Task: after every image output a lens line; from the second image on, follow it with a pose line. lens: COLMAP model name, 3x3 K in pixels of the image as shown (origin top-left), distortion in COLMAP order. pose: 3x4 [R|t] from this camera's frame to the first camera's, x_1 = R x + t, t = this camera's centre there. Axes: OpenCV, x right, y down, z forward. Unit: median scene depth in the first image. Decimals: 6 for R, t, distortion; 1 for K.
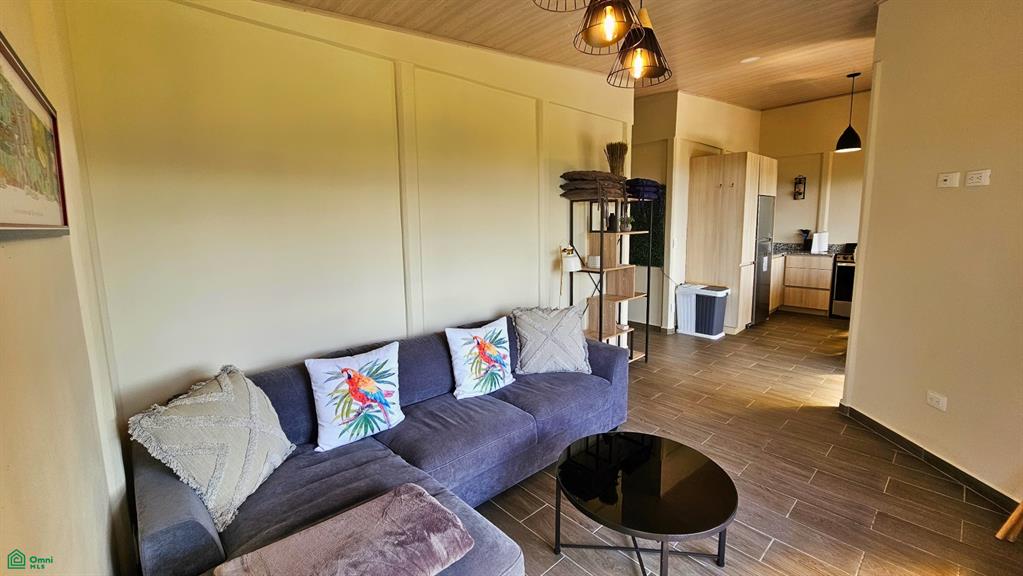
lens RADIAL K [[421.7, 0, 512.3], [0, 421.7, 281.1], [0, 0, 1]] dist [0.009243, -0.001020]
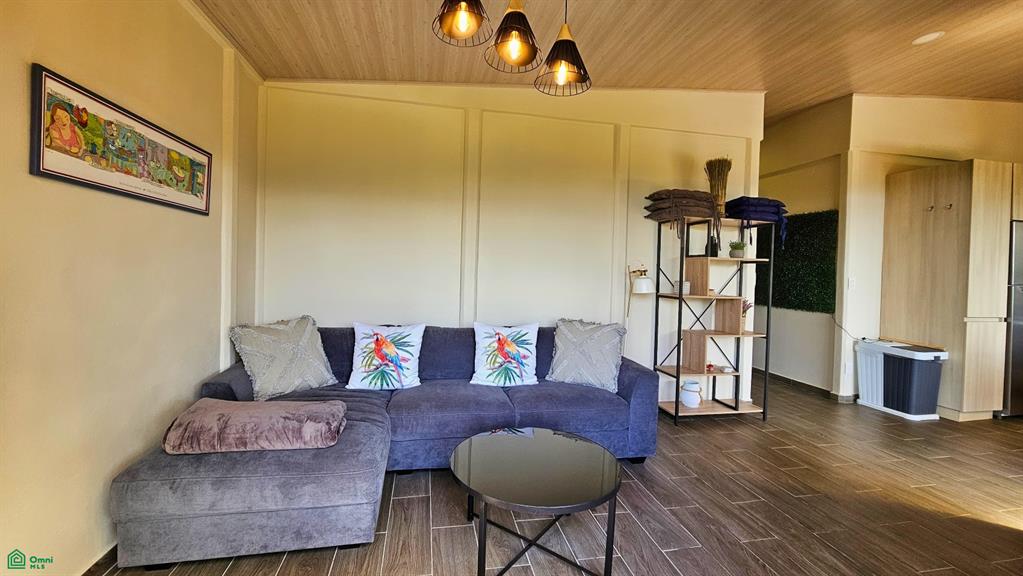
lens RADIAL K [[421.7, 0, 504.1], [0, 421.7, 278.9], [0, 0, 1]] dist [0.009243, -0.001020]
pose [[0.854694, 0.051138, -0.516607, 0.345978], [-0.112890, 0.989631, -0.088808, 0.061223], [0.506708, 0.134224, 0.851605, 0.026077]]
